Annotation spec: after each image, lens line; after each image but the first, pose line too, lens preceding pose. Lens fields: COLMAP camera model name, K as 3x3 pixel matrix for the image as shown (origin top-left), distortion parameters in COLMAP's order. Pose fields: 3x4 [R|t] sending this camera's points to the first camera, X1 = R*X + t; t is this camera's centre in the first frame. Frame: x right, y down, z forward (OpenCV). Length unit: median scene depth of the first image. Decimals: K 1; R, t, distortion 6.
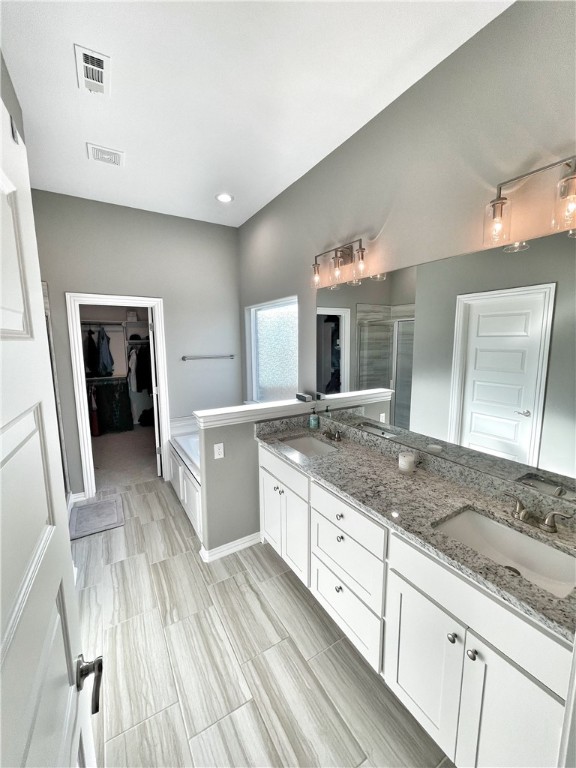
lens RADIAL K [[309.9, 0, 290.0], [0, 309.9, 385.1], [0, 0, 1]] dist [-0.003613, 0.000817]
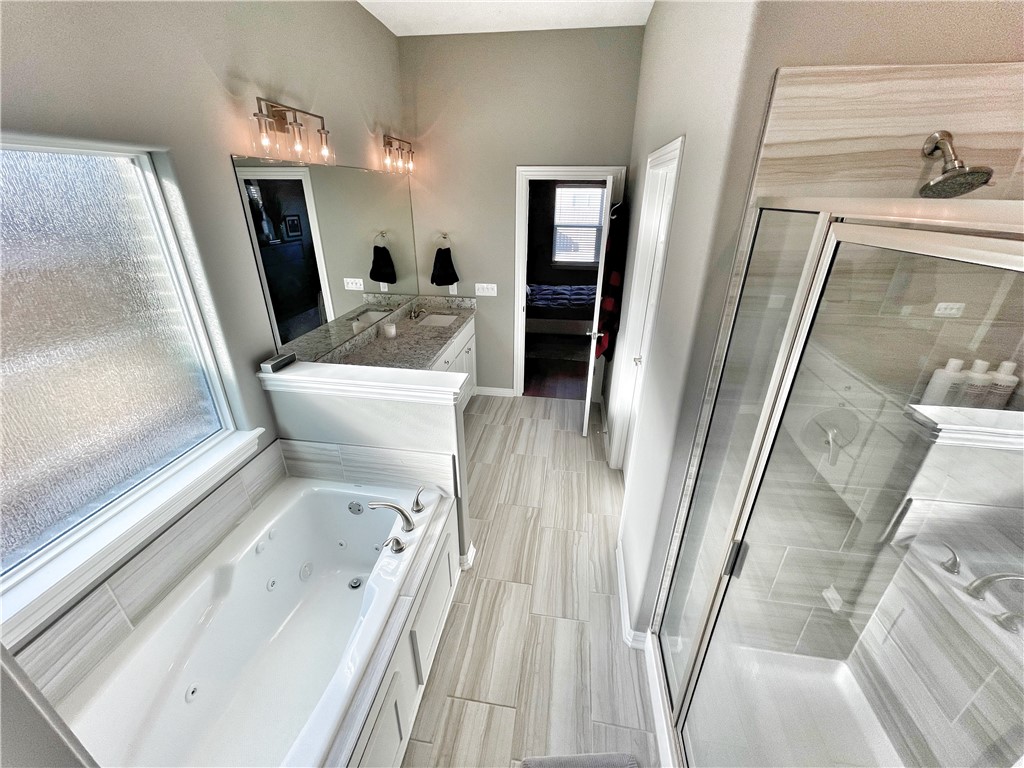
lens RADIAL K [[413.2, 0, 514.4], [0, 413.2, 381.7], [0, 0, 1]] dist [-0.003613, 0.000817]
pose [[-0.773372, -0.264641, 0.576074, -1.001282], [0.084935, 0.857256, 0.507837, -0.375780], [-0.628237, 0.441675, -0.640500, 1.686787]]
